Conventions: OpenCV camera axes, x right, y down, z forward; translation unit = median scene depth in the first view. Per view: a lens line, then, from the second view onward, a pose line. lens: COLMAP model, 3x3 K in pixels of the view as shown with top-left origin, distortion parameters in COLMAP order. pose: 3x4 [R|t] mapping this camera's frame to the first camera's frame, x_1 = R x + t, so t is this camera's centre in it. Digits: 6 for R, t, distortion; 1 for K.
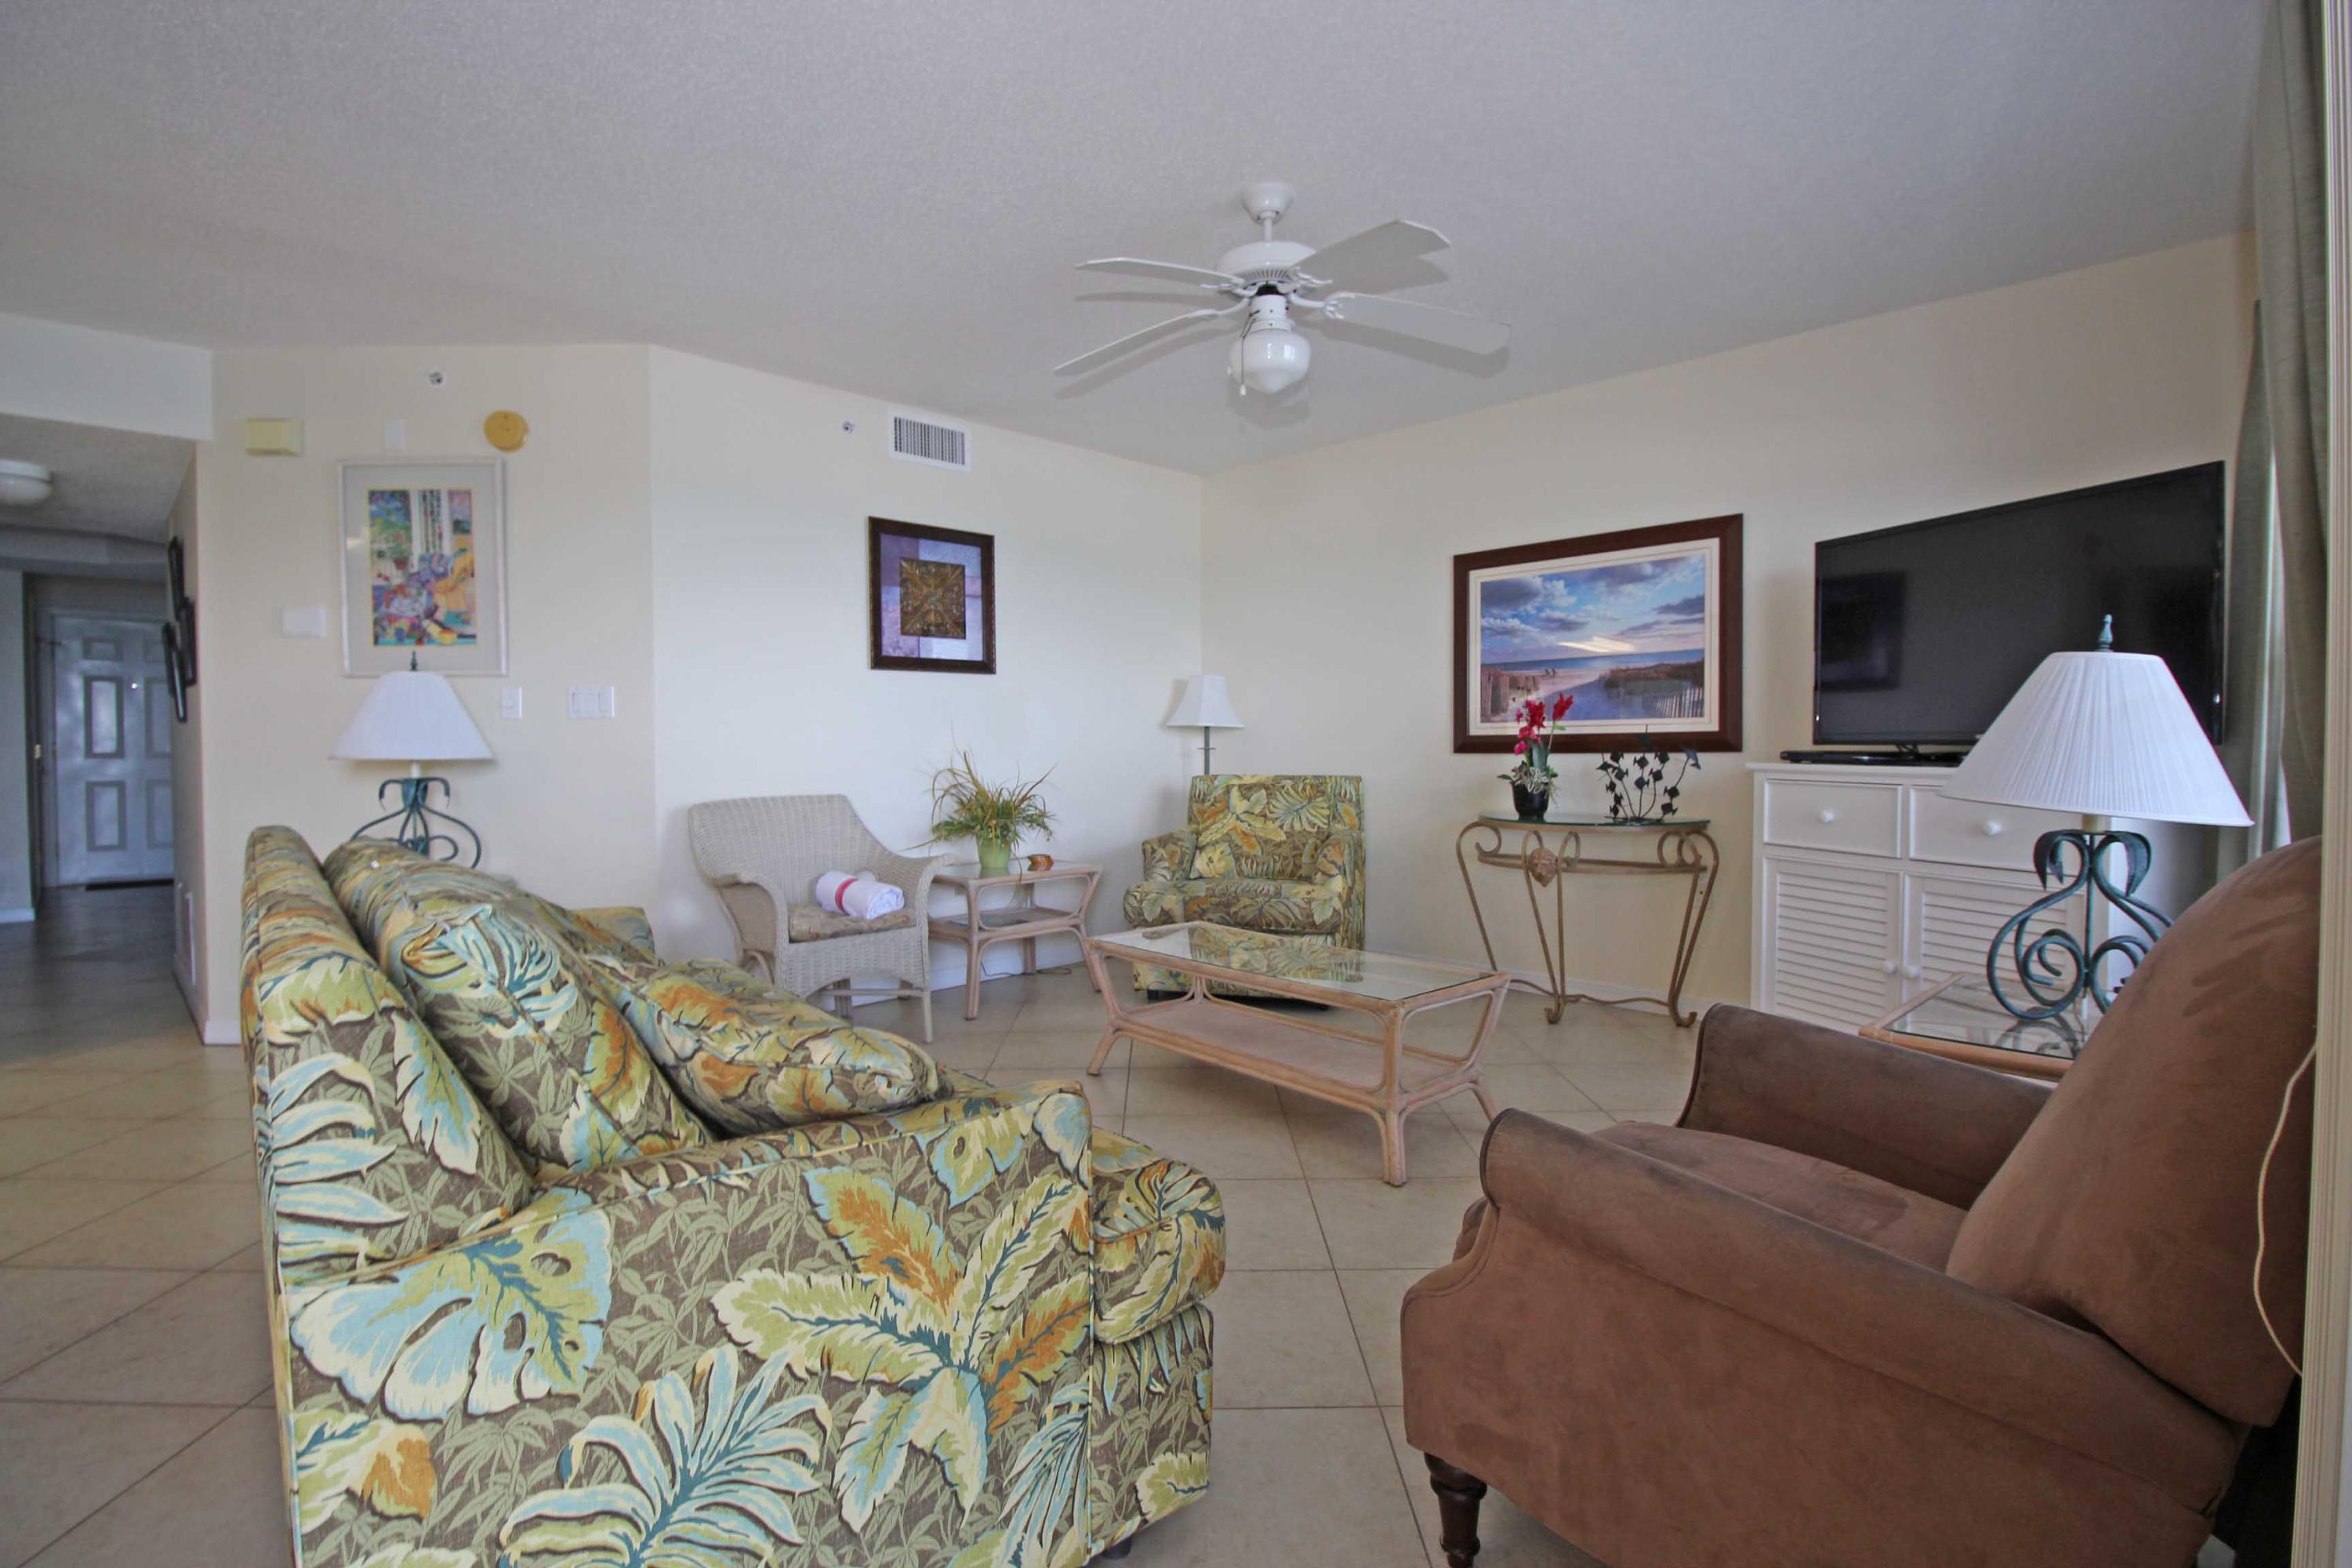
lens RADIAL K [[1097.8, 0, 1176.0], [0, 1097.8, 784.0], [0, 0, 1]] dist [0.001714, -0.014491]
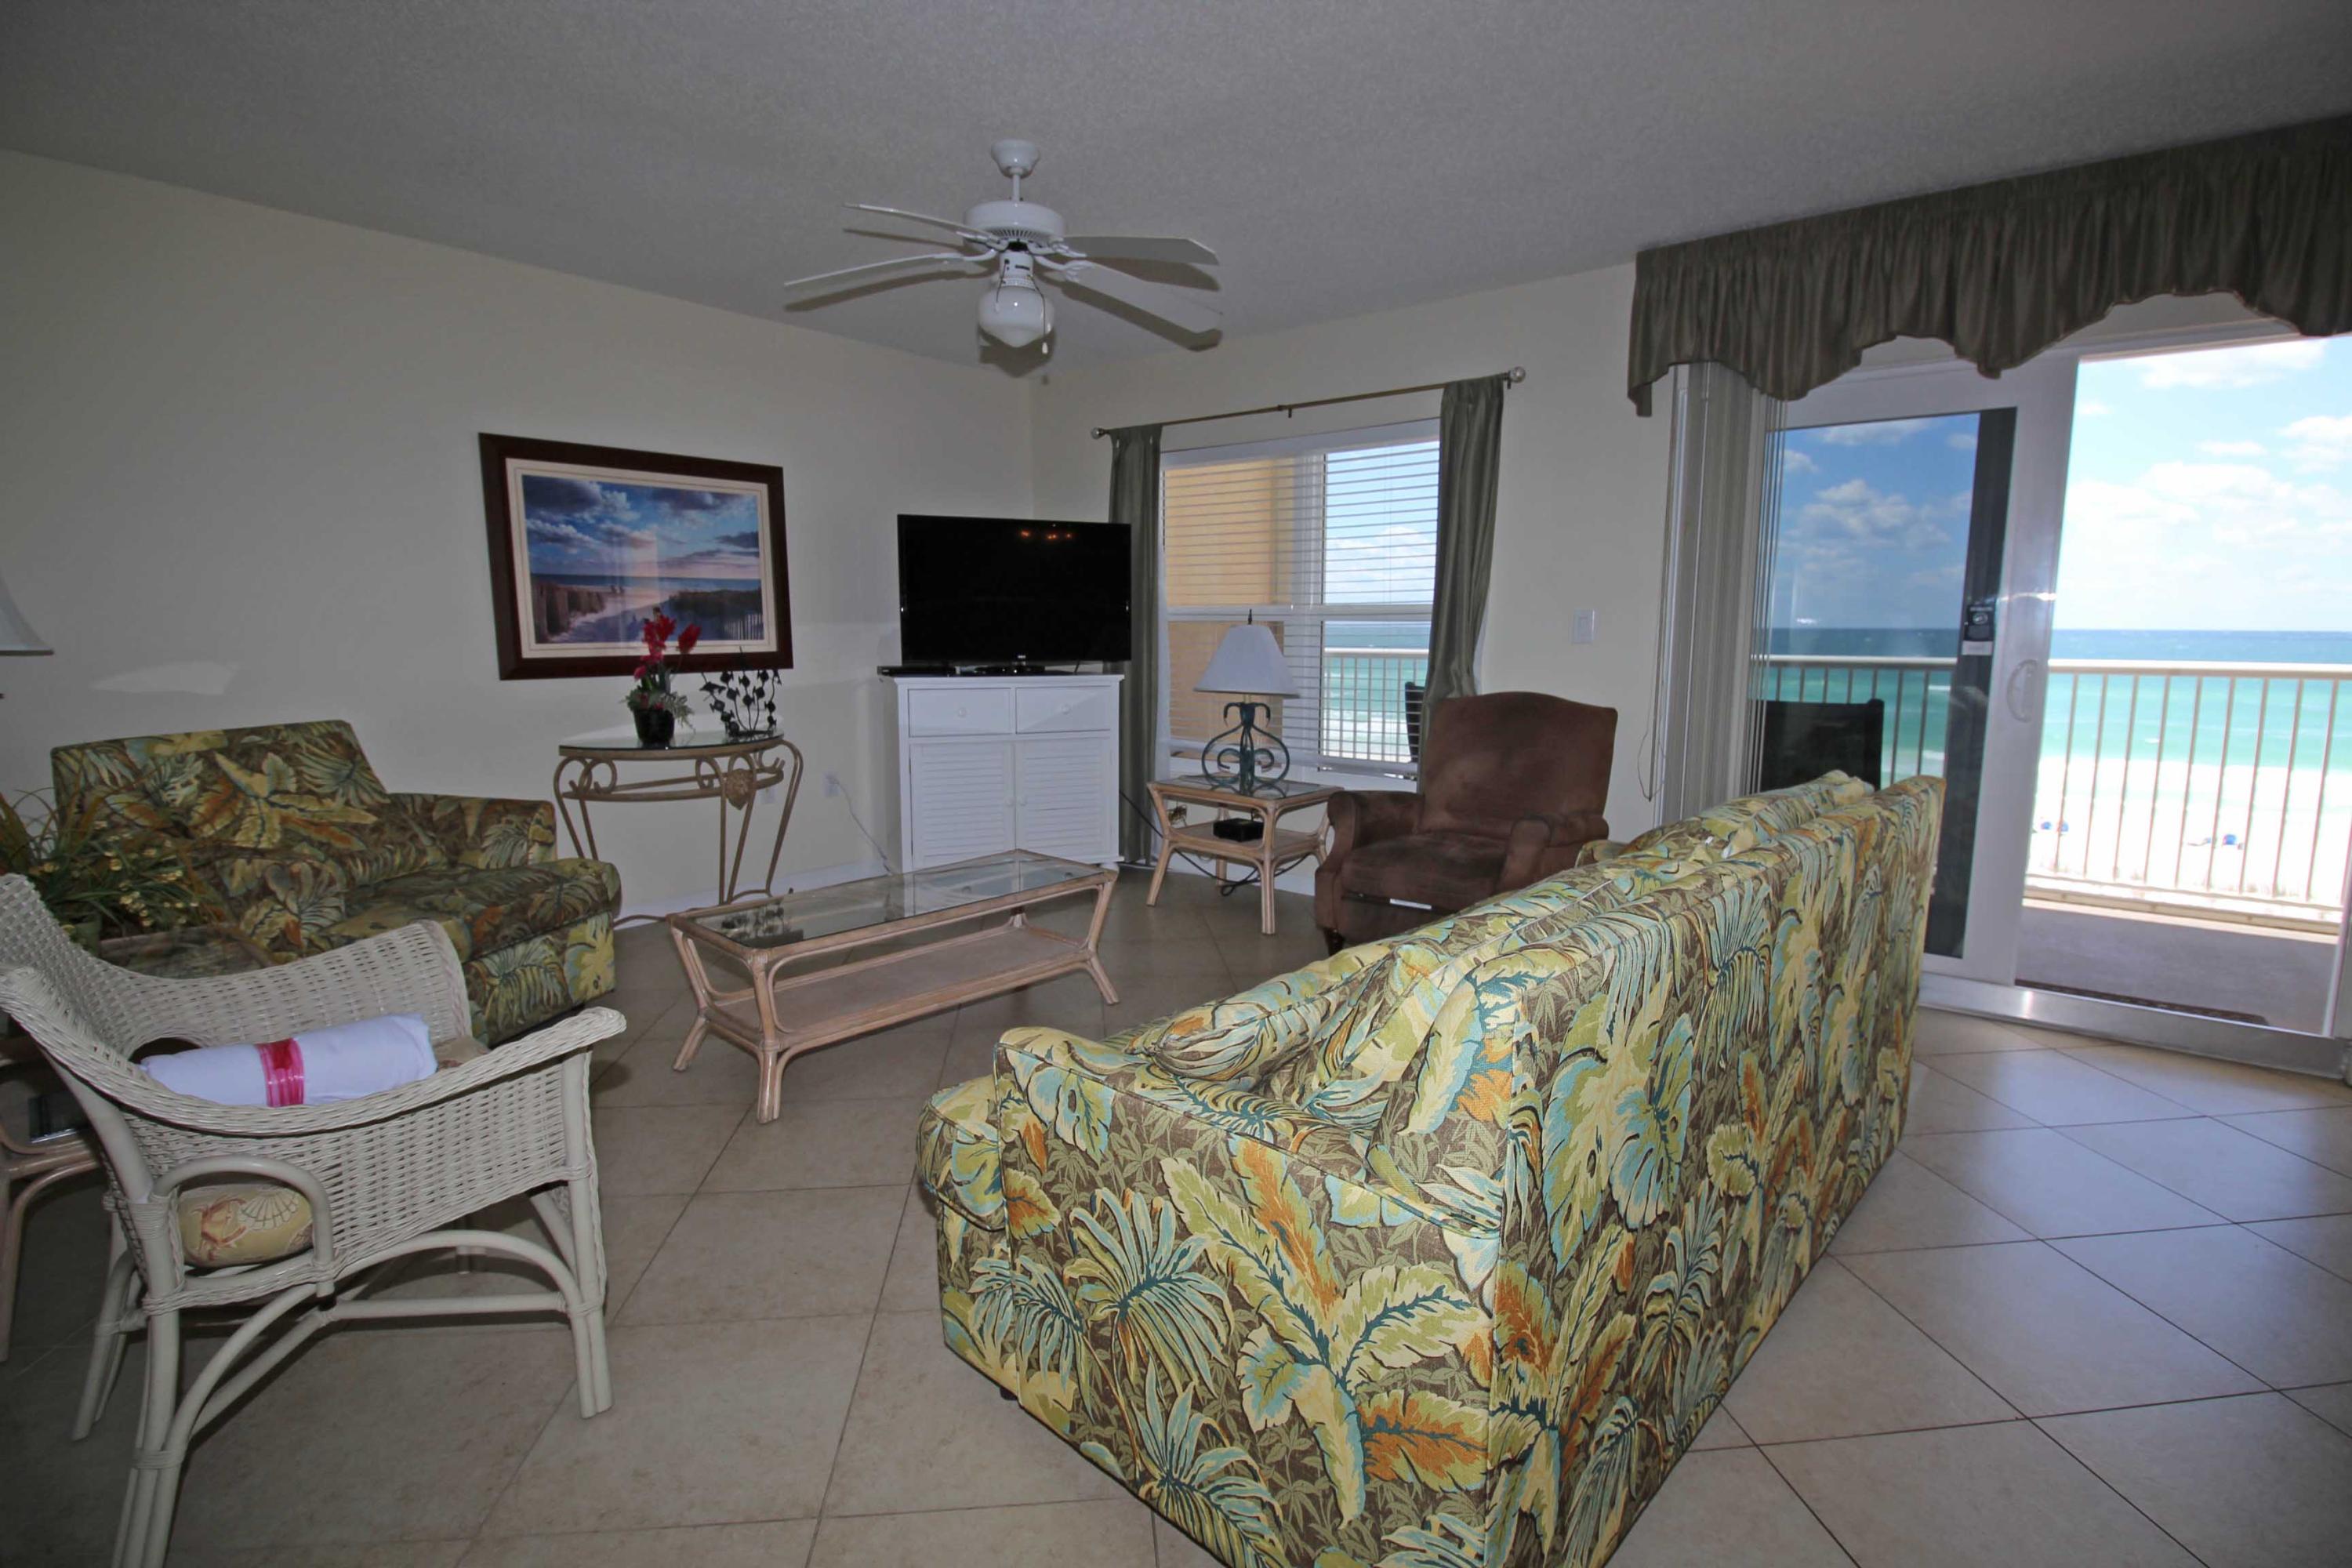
lens RADIAL K [[1097.8, 0, 1176.0], [0, 1097.8, 784.0], [0, 0, 1]] dist [0.001714, -0.014491]
pose [[-0.099209, -0.137794, 0.985480, -0.693970], [0.034432, 0.989297, 0.141794, -0.057060], [-0.994471, 0.048000, -0.093403, 0.654932]]
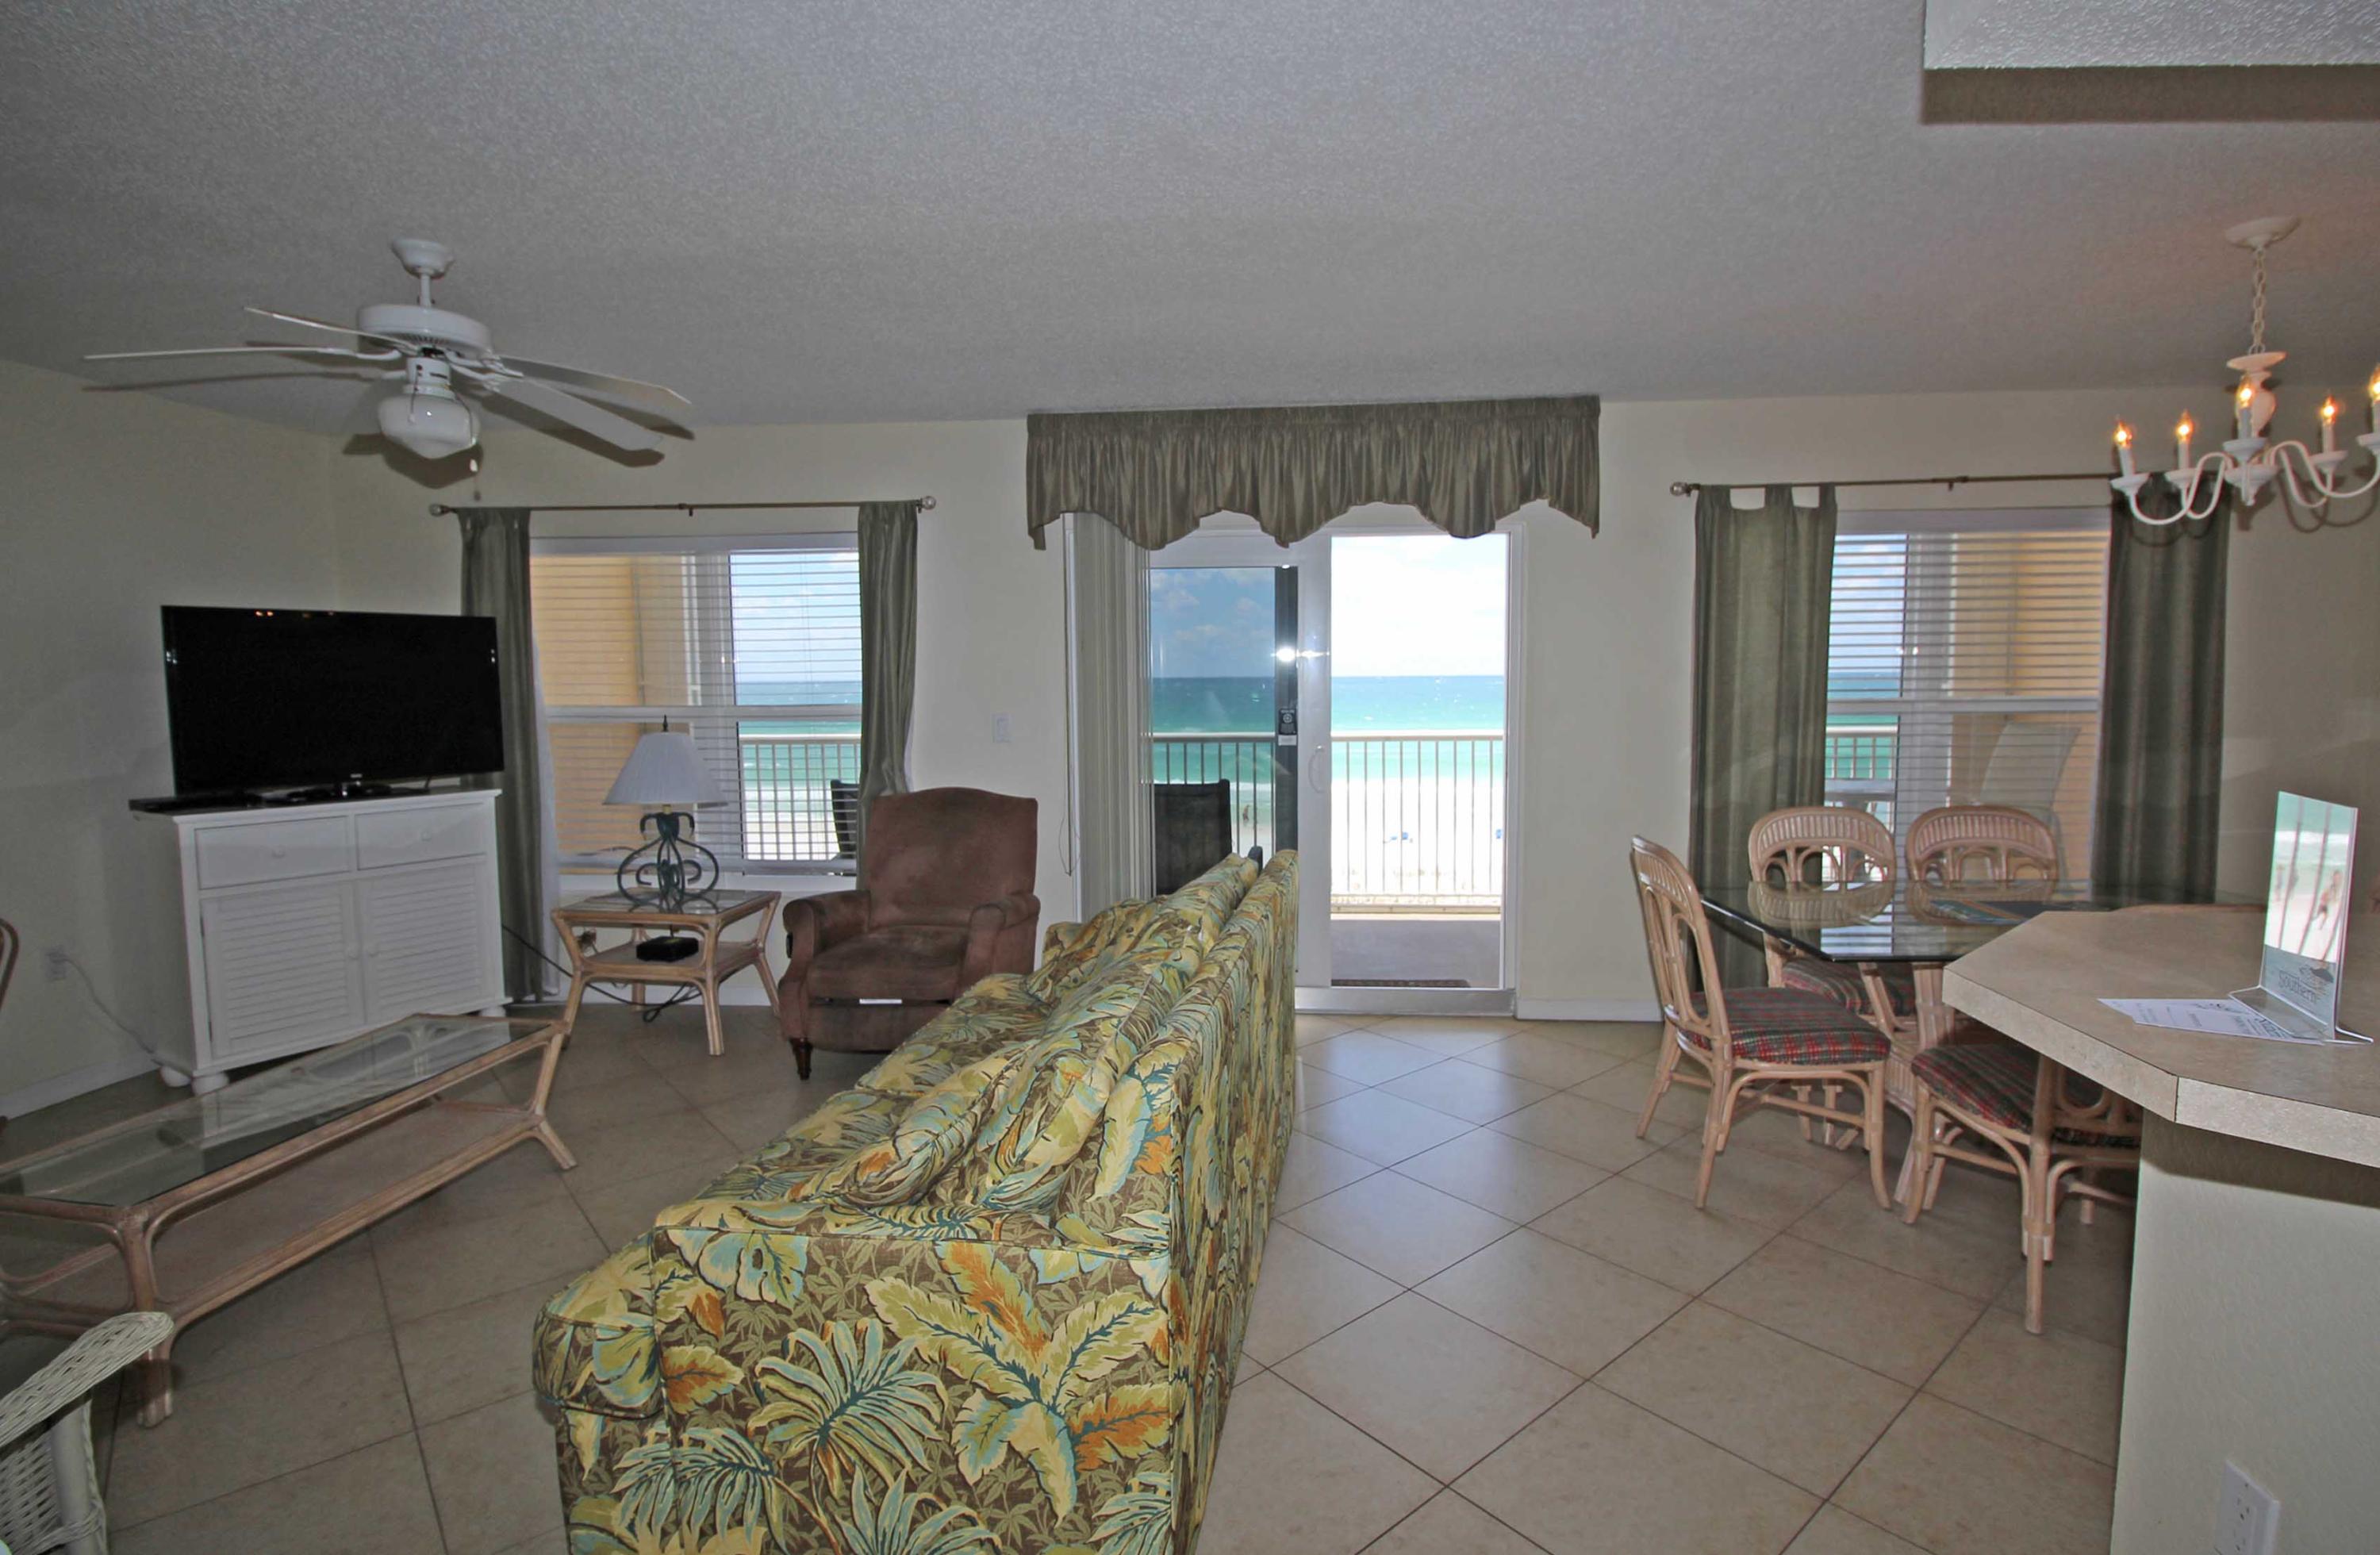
lens RADIAL K [[1135.7, 0, 1208.9], [0, 1135.7, 782.1], [0, 0, 1]] dist [0.000509, -0.013705]
pose [[-0.651954, -0.061851, 0.755732, -0.747754], [0.036901, 0.992899, 0.113096, -0.111473], [-0.757360, 0.101621, -0.645042, 0.779517]]
